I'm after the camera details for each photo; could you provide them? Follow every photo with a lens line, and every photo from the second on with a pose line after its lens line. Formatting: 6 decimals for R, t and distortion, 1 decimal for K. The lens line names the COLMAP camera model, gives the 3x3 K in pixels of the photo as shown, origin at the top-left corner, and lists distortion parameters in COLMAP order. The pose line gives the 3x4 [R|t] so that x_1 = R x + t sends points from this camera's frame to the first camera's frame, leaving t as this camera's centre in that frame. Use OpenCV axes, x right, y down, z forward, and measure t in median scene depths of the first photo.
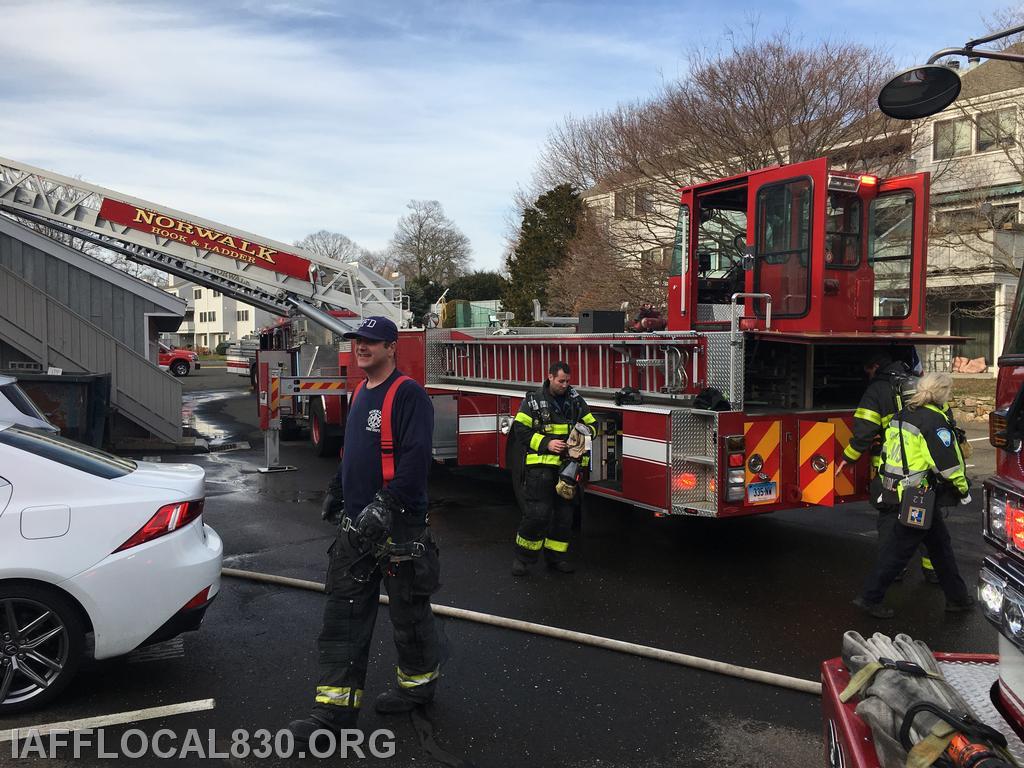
lens RADIAL K [[865.8, 0, 509.7], [0, 865.8, 379.6], [0, 0, 1]] dist [0.096958, -0.155018]
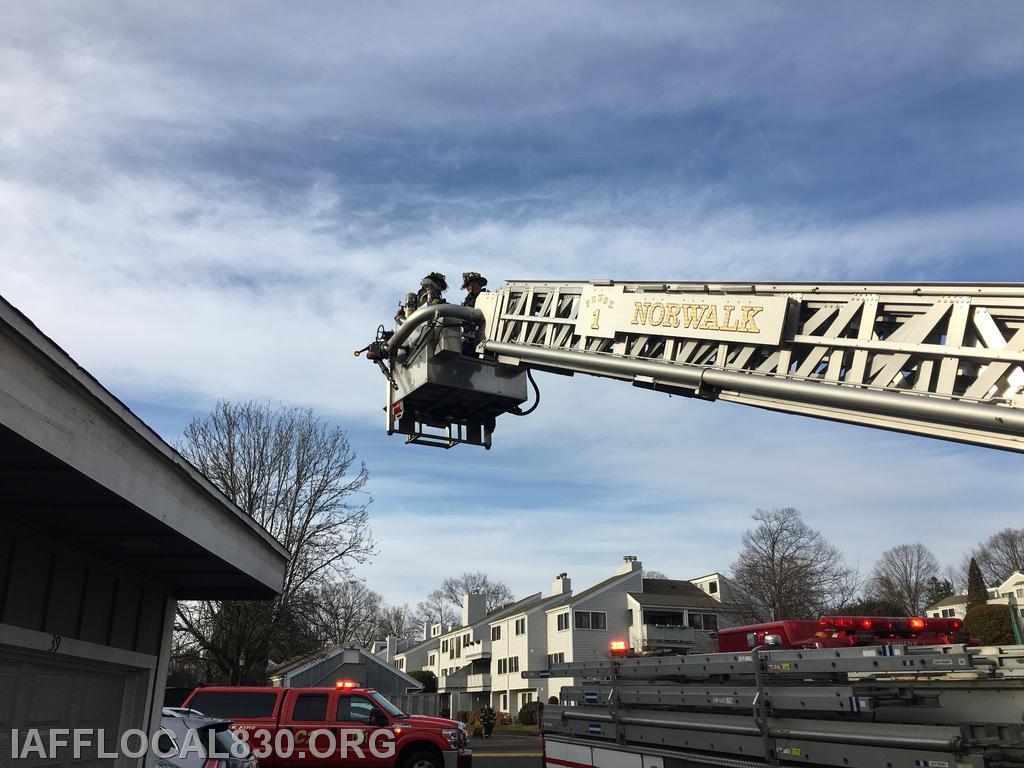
lens RADIAL K [[865.8, 0, 509.7], [0, 865.8, 379.6], [0, 0, 1]] dist [0.096958, -0.155018]
pose [[0.943671, -0.120033, -0.308346, -0.098930], [-0.010140, 0.920953, -0.389543, -0.009853], [0.330730, 0.370727, 0.867859, 0.302081]]
